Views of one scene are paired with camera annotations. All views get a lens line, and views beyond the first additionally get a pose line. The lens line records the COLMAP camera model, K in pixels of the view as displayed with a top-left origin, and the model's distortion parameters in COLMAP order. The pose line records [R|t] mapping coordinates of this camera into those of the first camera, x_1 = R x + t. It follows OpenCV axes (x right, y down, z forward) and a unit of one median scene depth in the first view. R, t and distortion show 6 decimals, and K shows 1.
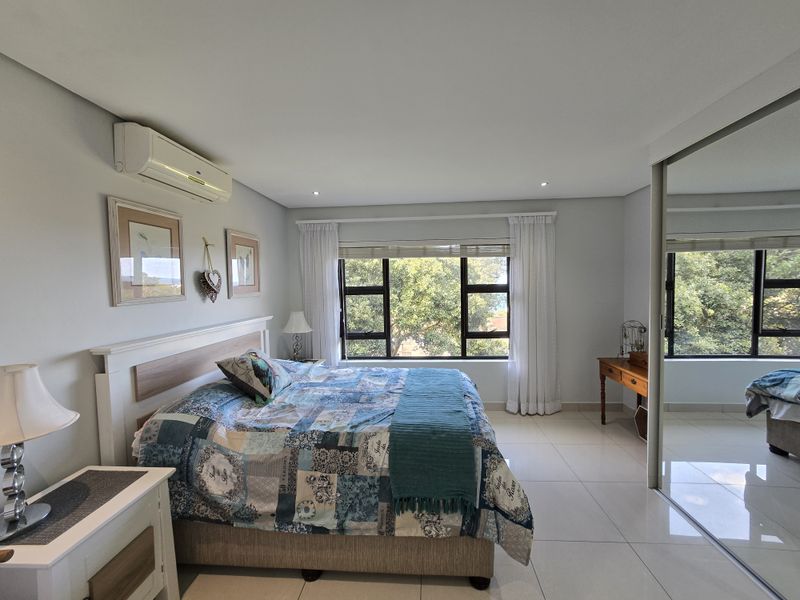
lens RADIAL K [[326.0, 0, 401.2], [0, 326.0, 302.4], [0, 0, 1]] dist [0.000609, 0.000582]
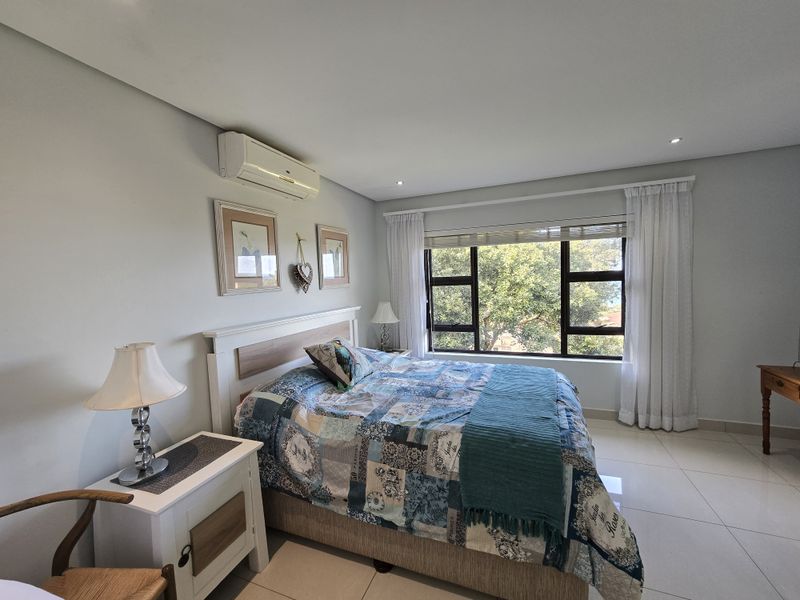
lens RADIAL K [[326.0, 0, 401.2], [0, 326.0, 302.4], [0, 0, 1]] dist [0.000609, 0.000582]
pose [[0.957135, 0.004638, -0.289605, 0.059415], [0.002169, 0.999729, 0.023181, 0.010028], [0.289634, -0.022815, 0.956866, 0.081526]]
